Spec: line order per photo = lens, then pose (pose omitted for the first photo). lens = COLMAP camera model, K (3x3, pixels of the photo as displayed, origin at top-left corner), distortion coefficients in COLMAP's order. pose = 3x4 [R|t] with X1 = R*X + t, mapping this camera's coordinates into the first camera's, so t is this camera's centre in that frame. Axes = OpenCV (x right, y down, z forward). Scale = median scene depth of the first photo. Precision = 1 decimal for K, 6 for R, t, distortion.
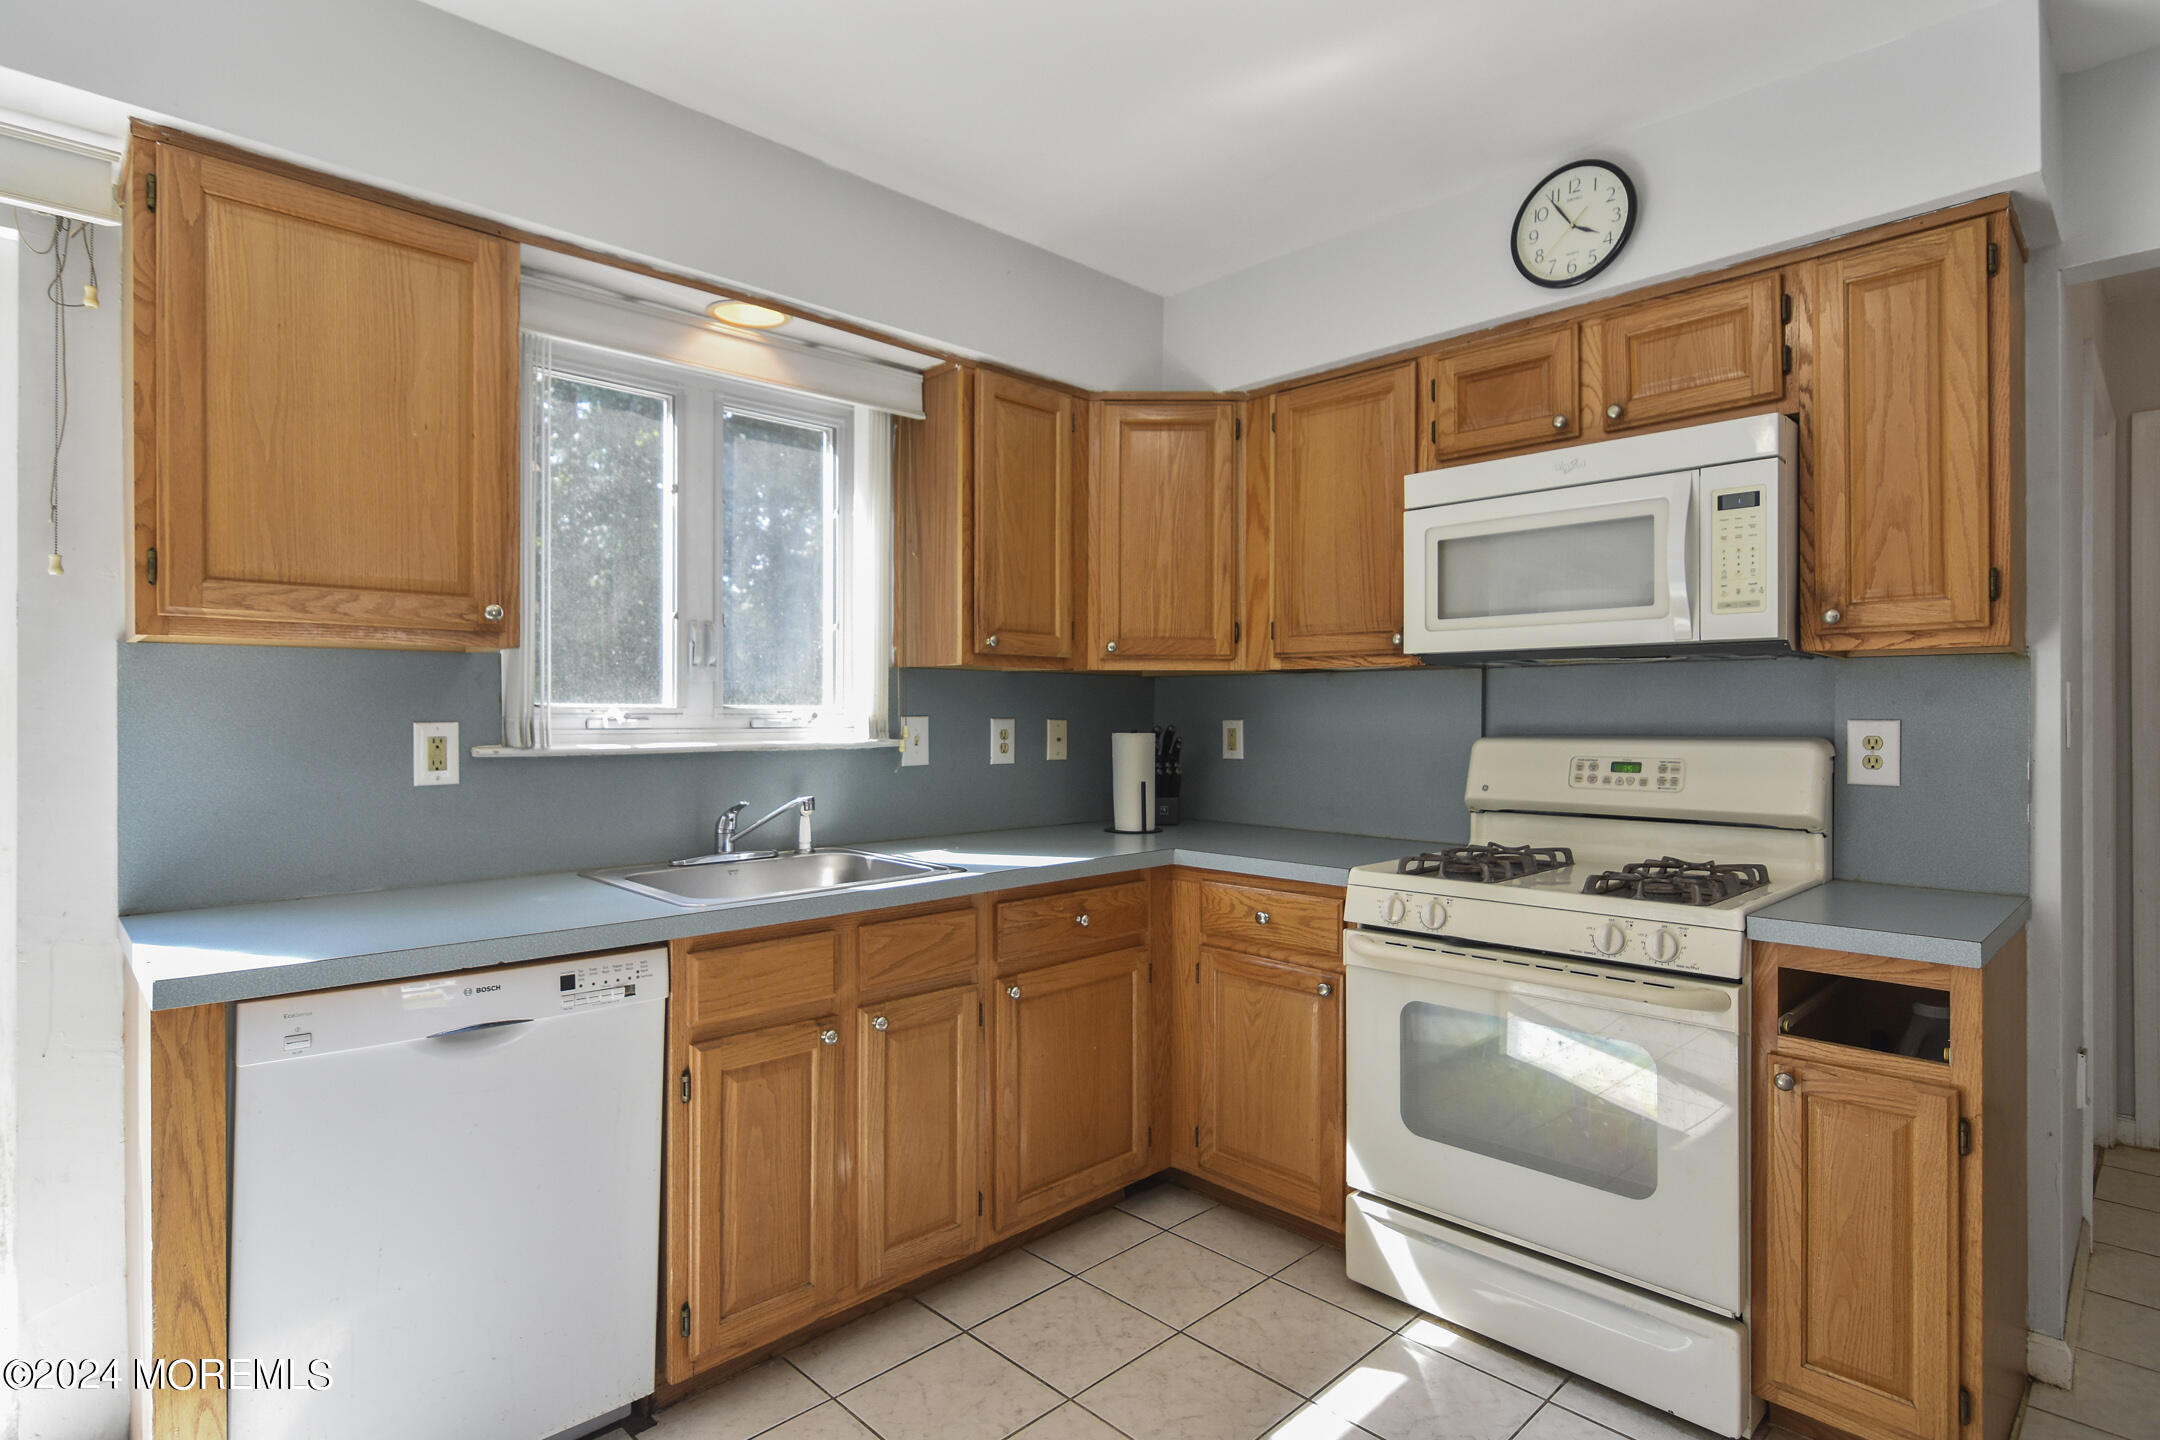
lens RADIAL K [[1099.0, 0, 1061.0], [0, 1099.0, 712.7], [0, 0, 1]] dist [-0.005593, 0.001895]
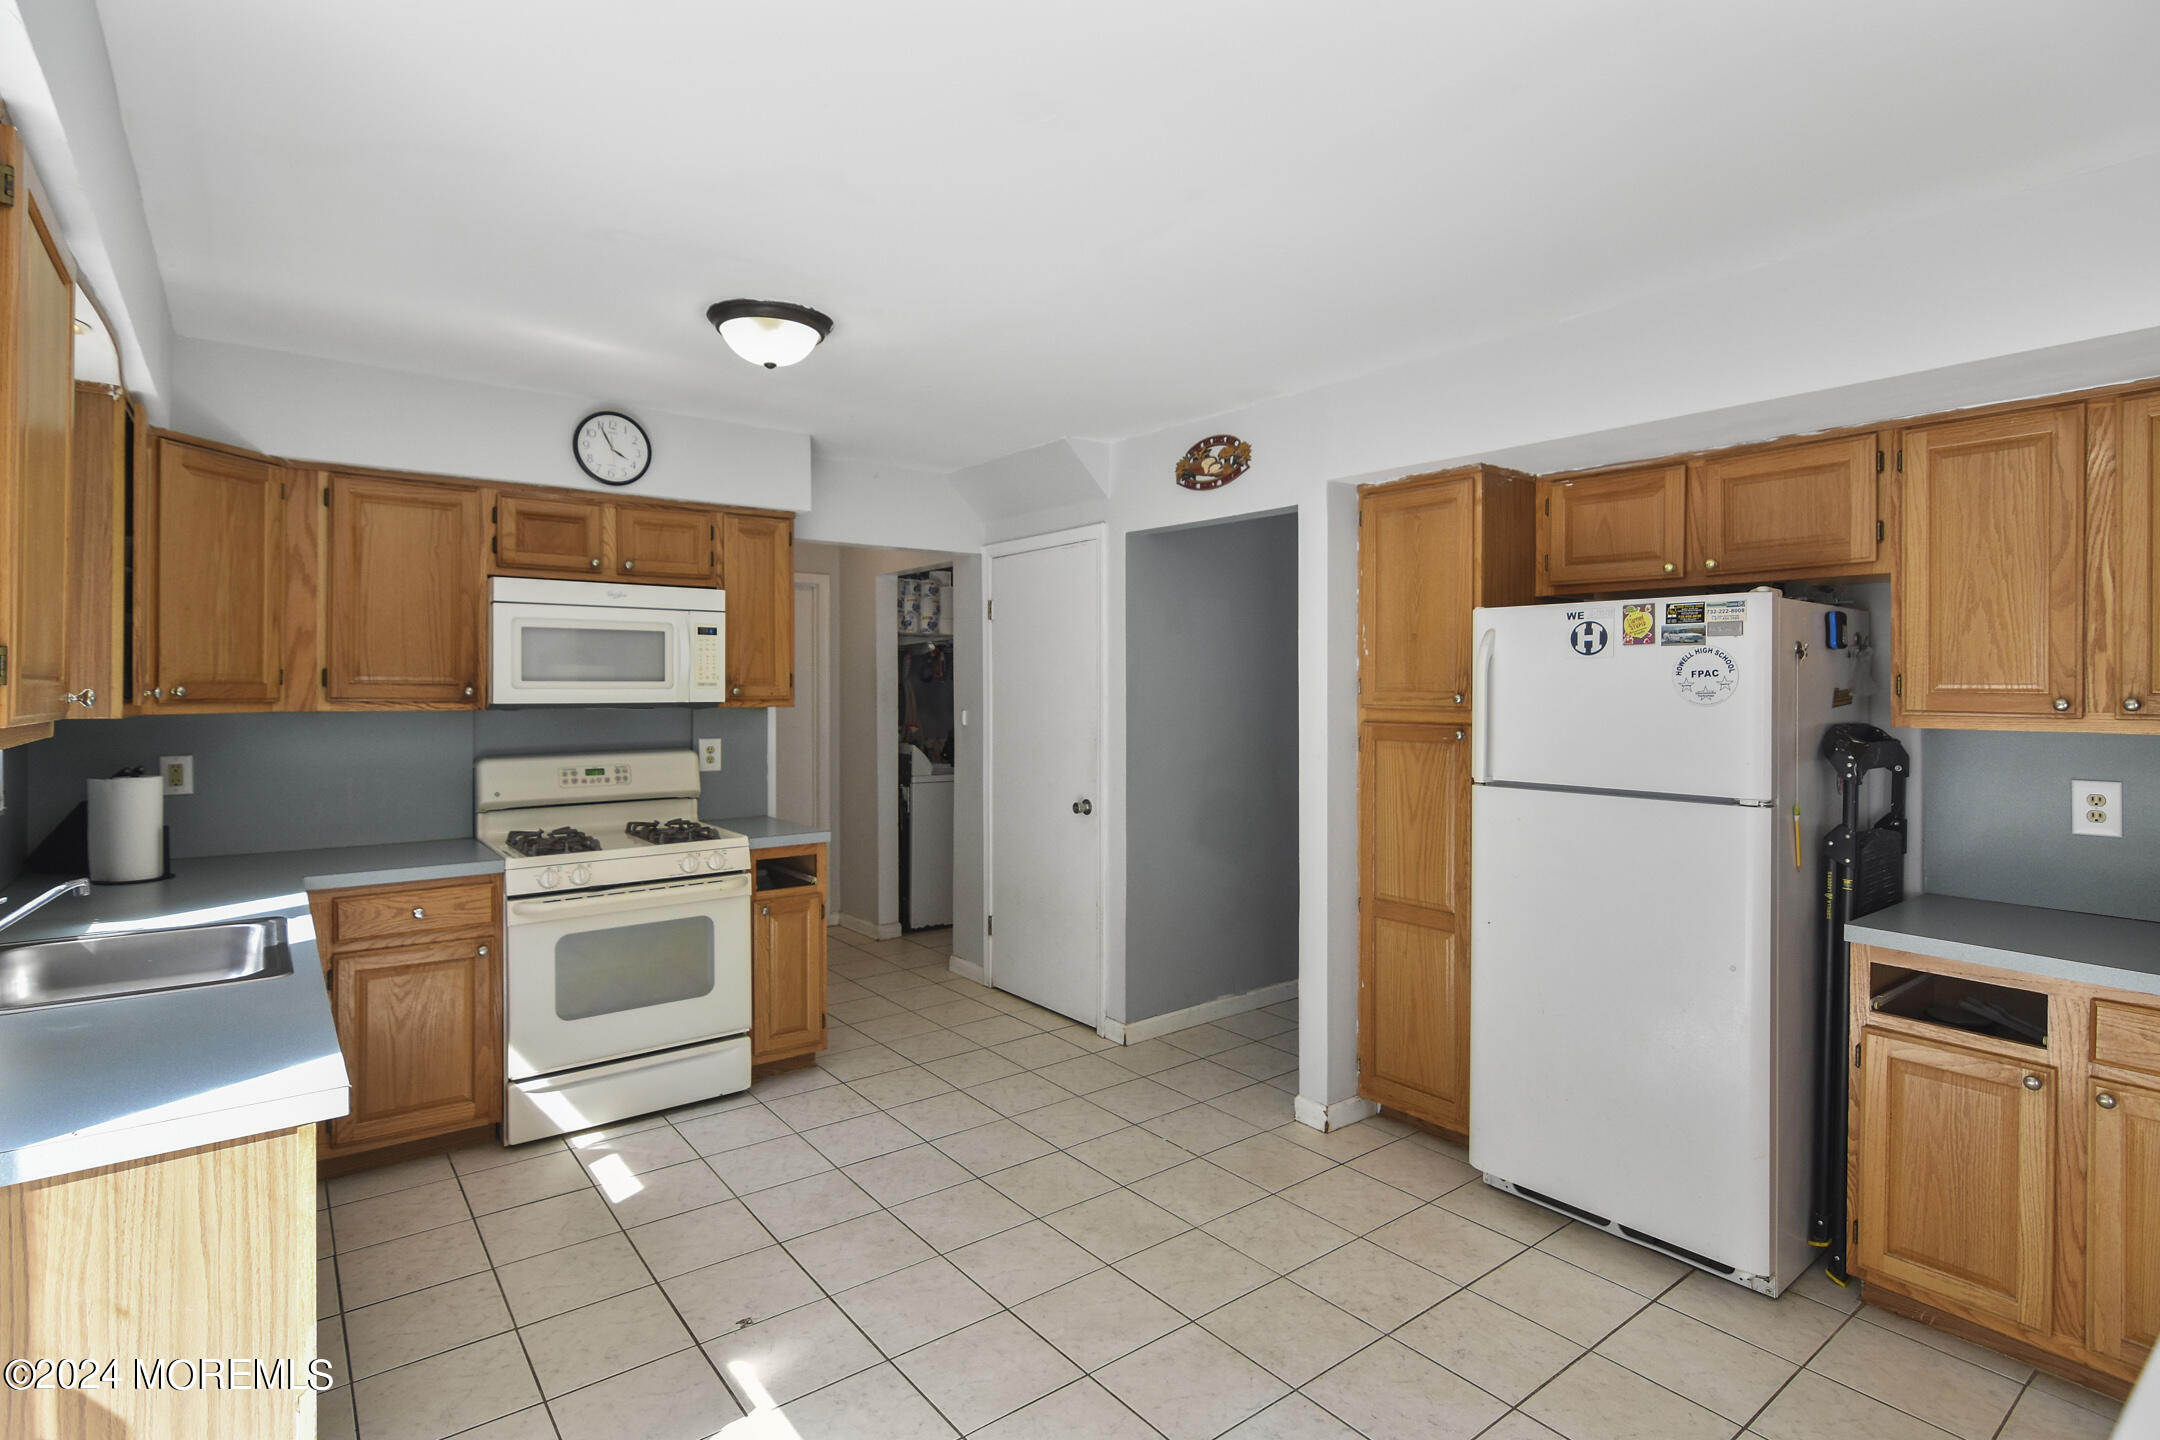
lens RADIAL K [[1055.2, 0, 1107.2], [0, 1055.2, 685.5], [0, 0, 1]] dist [-0.002228, 0.003046]
pose [[0.092092, 0.002271, 0.995748, -1.123379], [-0.001393, 0.999997, -0.002151, -0.088354], [-0.995749, -0.001189, 0.092095, 0.112090]]
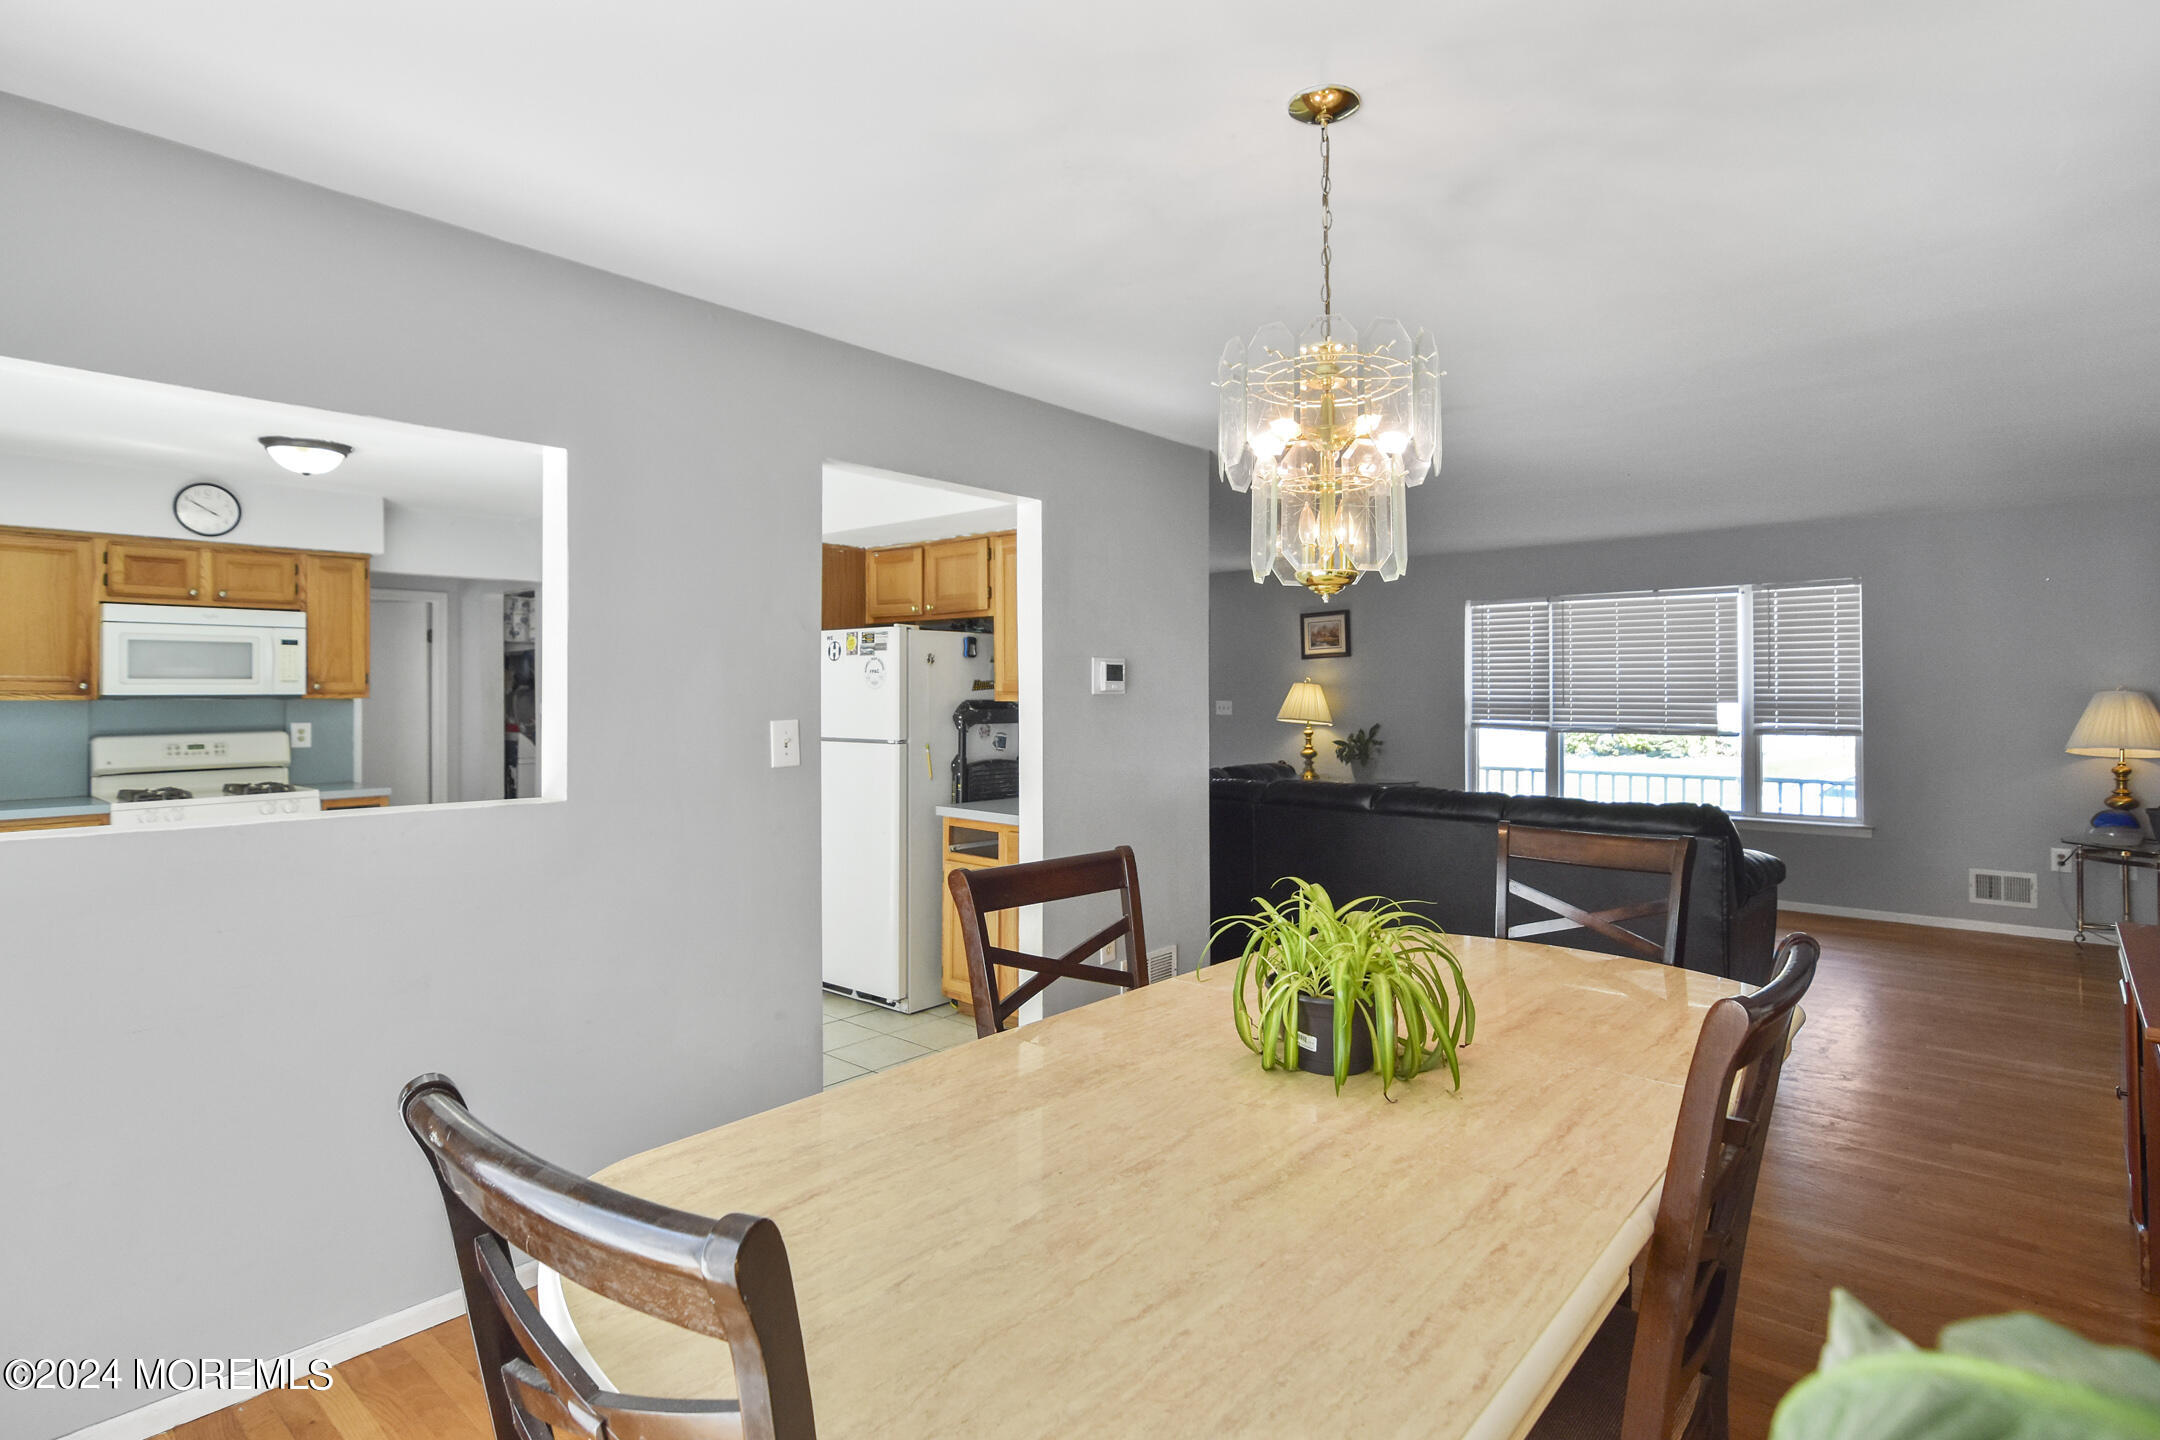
lens RADIAL K [[1055.2, 0, 1097.2], [0, 1055.2, 680.3], [0, 0, 1]] dist [-0.002228, 0.003046]
pose [[-0.104098, 0.009969, 0.994517, -2.037257], [0.003543, 0.999947, -0.009653, -0.065386], [-0.994561, 0.002519, -0.104127, -0.657324]]
